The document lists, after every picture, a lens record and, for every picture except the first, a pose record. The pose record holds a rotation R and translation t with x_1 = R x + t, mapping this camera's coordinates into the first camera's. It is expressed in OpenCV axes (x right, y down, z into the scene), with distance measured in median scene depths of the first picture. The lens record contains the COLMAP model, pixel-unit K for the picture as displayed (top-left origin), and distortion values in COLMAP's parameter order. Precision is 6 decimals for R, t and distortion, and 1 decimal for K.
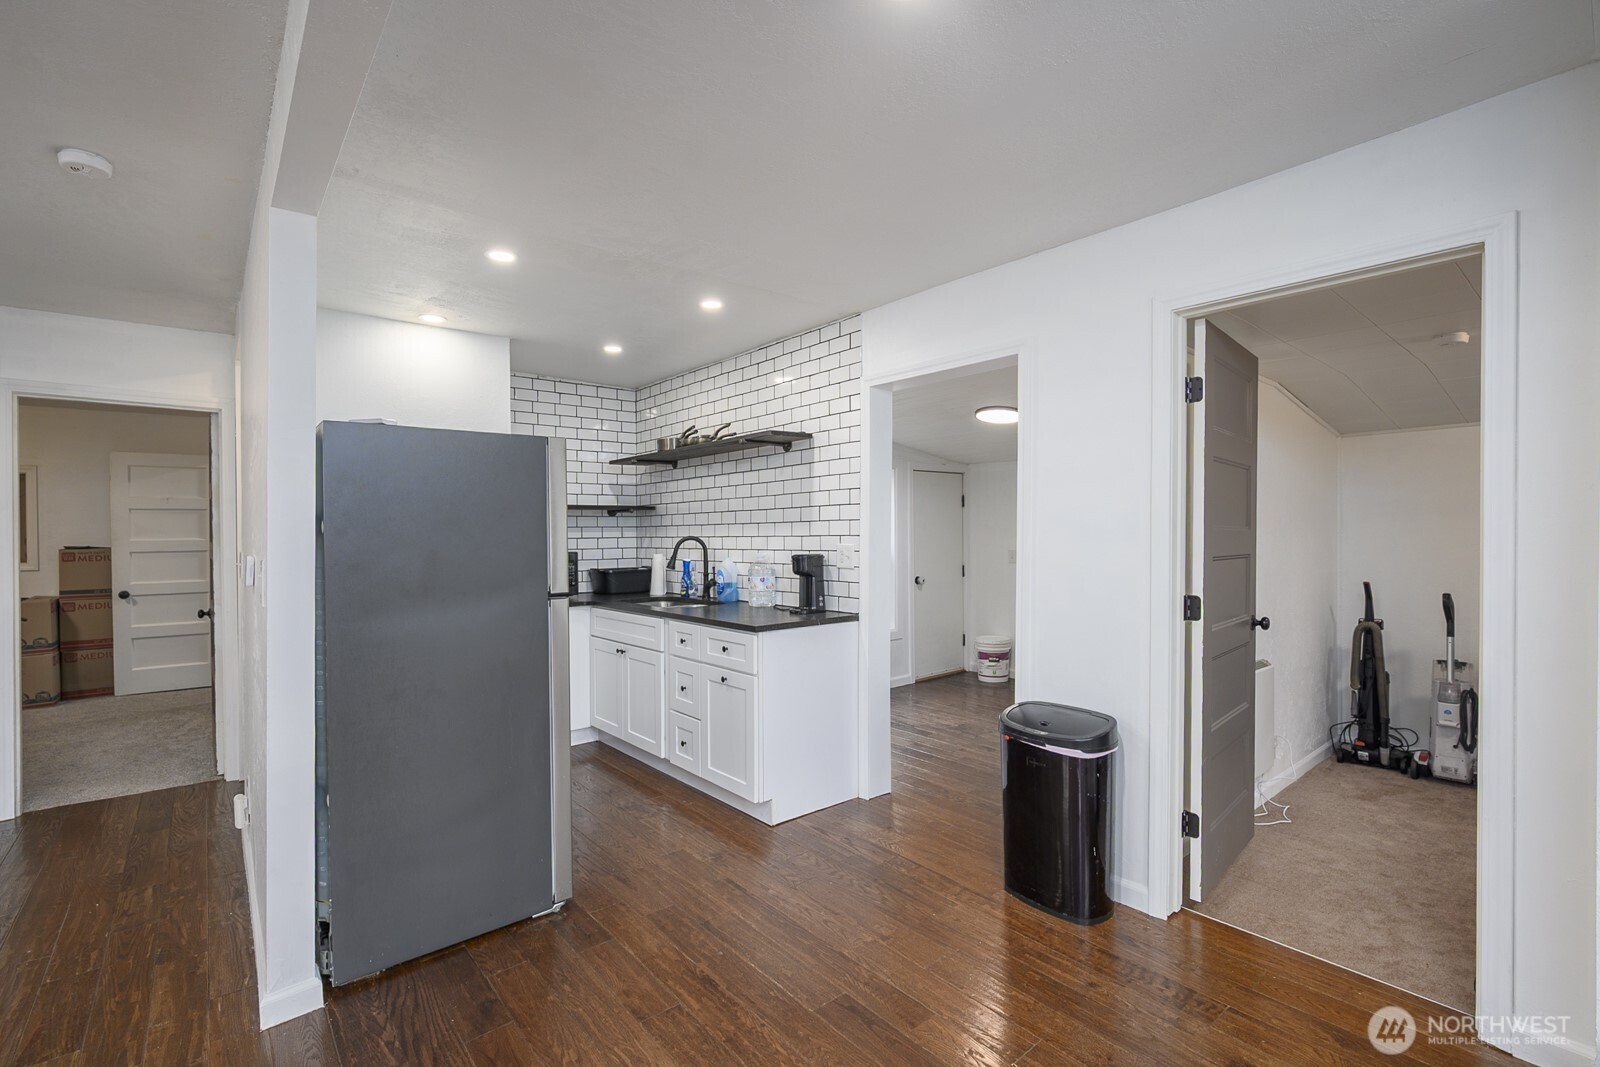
lens RADIAL K [[706.4, 0, 791.7], [0, 706.4, 532.4], [0, 0, 1]] dist [0.002915, 0.000184]
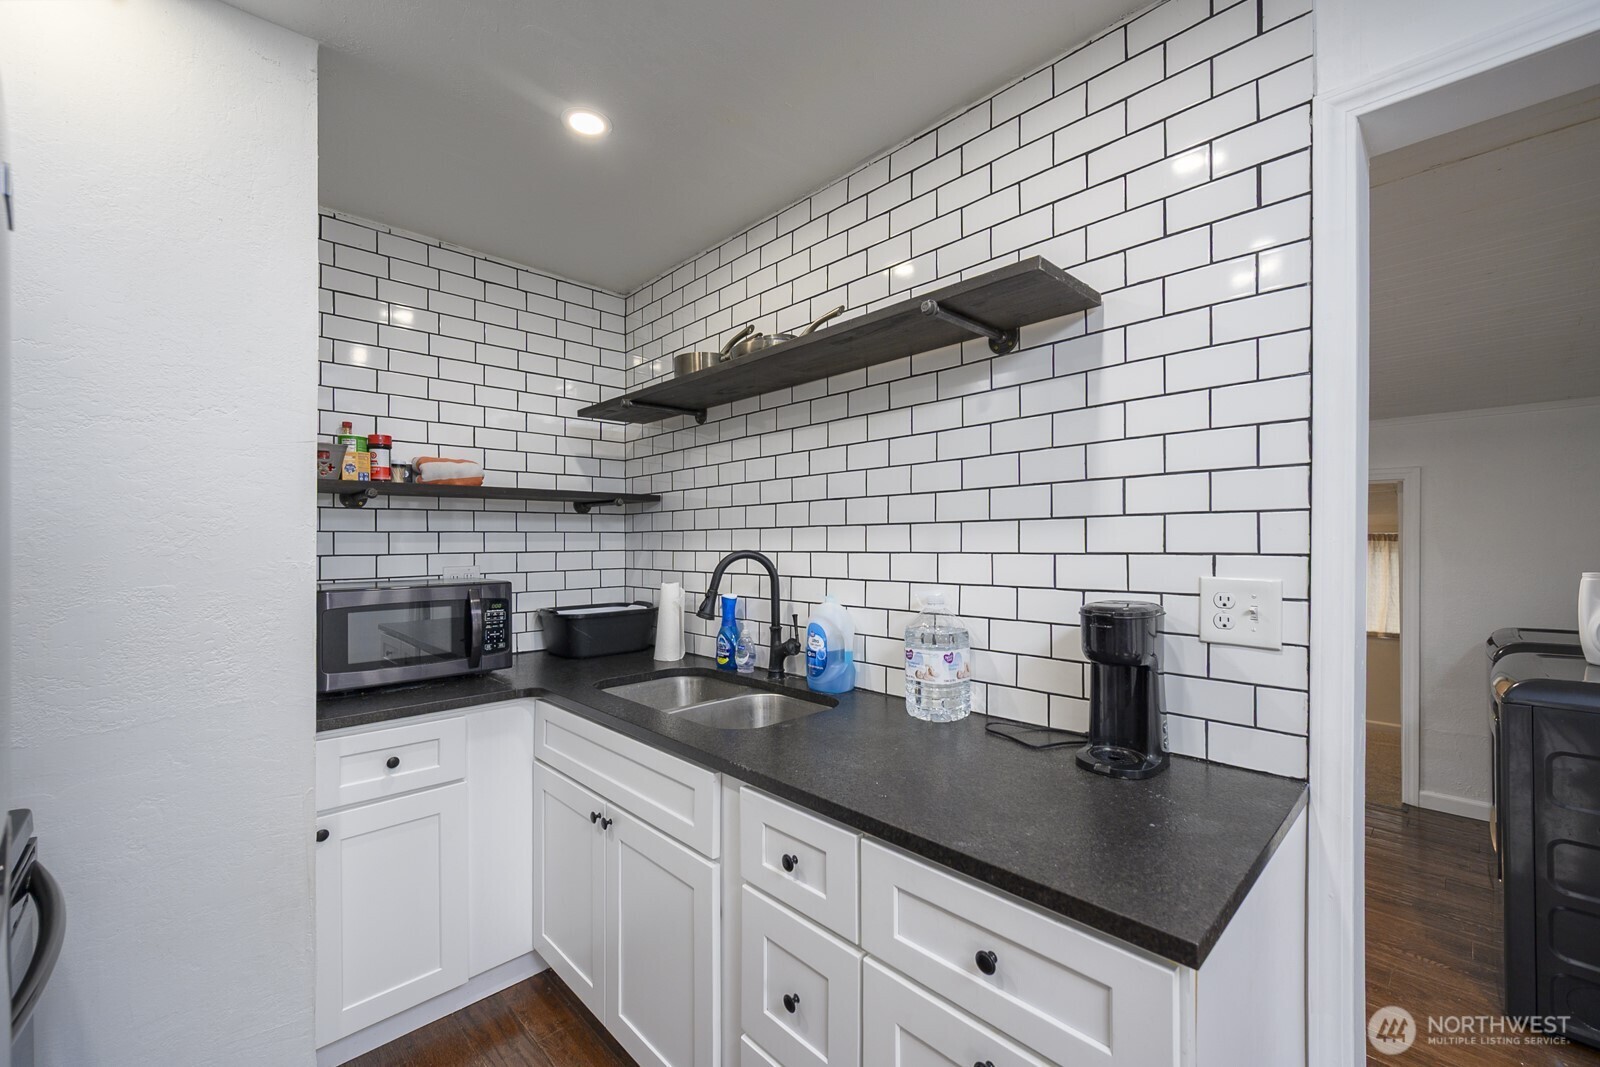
lens RADIAL K [[640.2, 0, 791.4], [0, 640.2, 537.1], [0, 0, 1]] dist [-0.000462, -0.000138]
pose [[0.997812, 0.004438, 0.065966, -0.150537], [-0.004001, 0.999969, -0.006756, -0.001141], [-0.065994, 0.006478, 0.997799, 0.595303]]
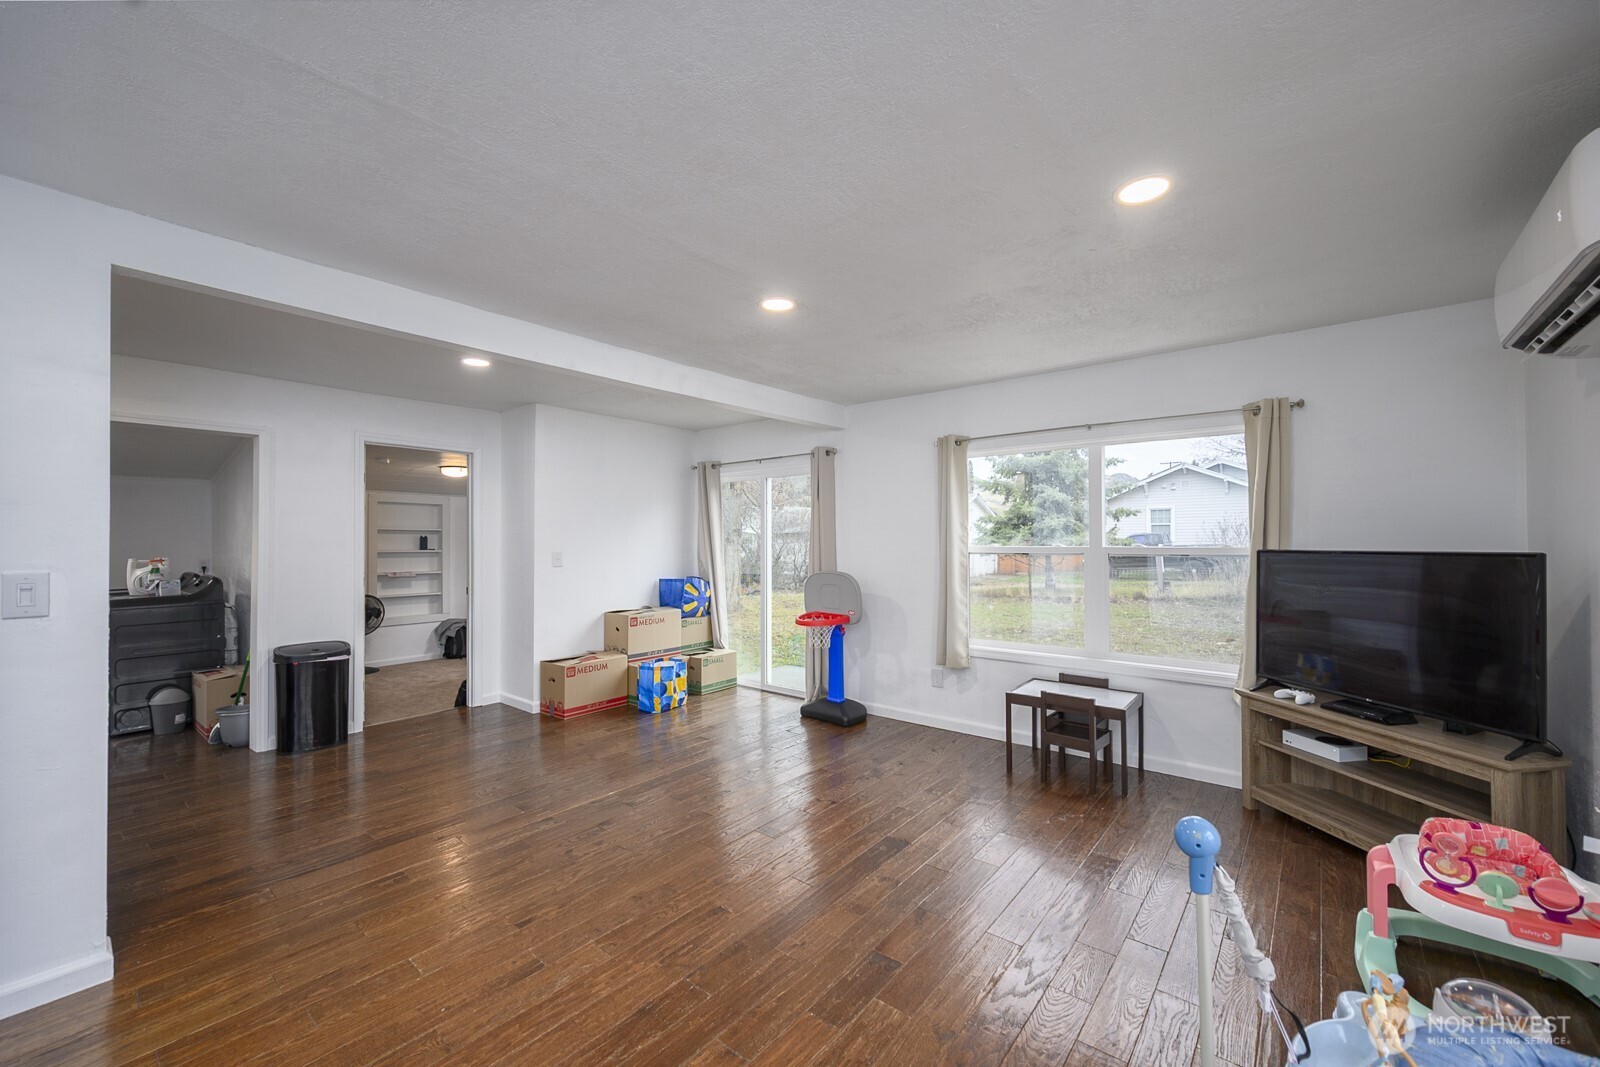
lens RADIAL K [[635.3, 0, 801.9], [0, 635.3, 535.2], [0, 0, 1]] dist [-0.001620, -0.000253]
pose [[-0.196175, 0.013707, 0.980473, -0.906963], [0.009164, 0.999884, -0.012145, 0.003447], [-0.980526, 0.006602, -0.196278, 0.048434]]
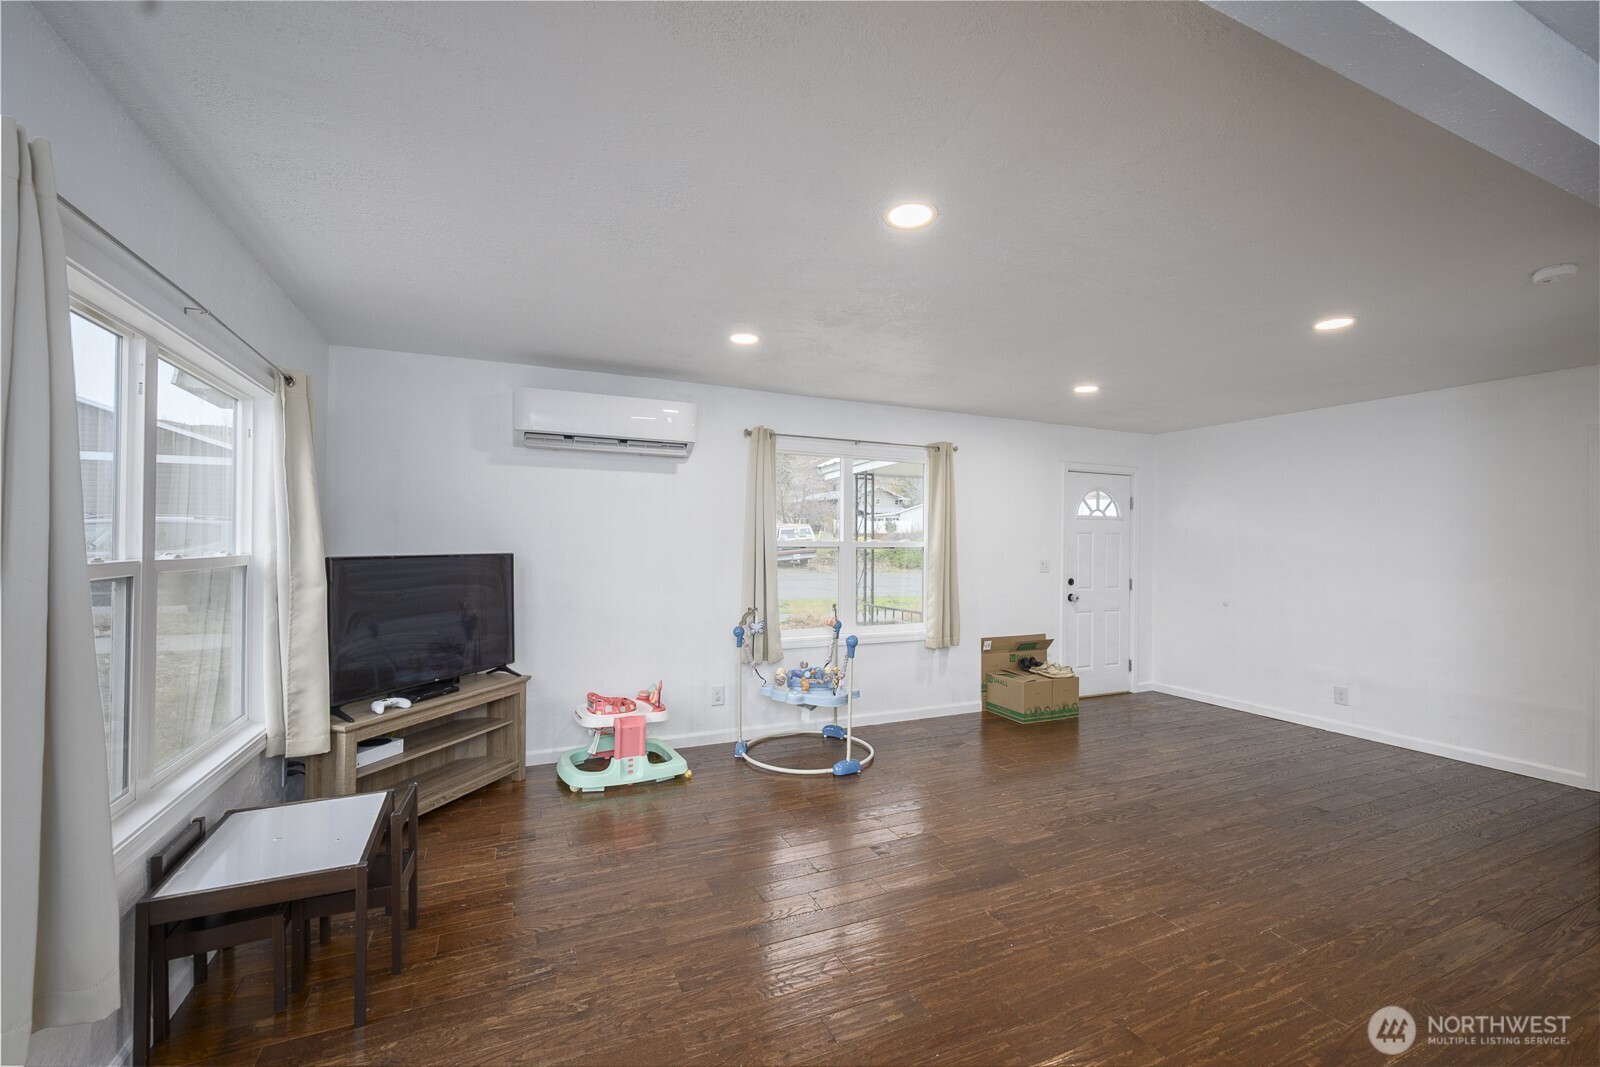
lens RADIAL K [[671.5, 0, 796.2], [0, 671.5, 537.2], [0, 0, 1]] dist [-0.000967, -0.000035]
pose [[-0.260925, -0.004048, -0.965351, 0.272687], [-0.010140, 0.999948, -0.001452, -0.007619], [0.965306, 0.009410, -0.260952, -0.009406]]
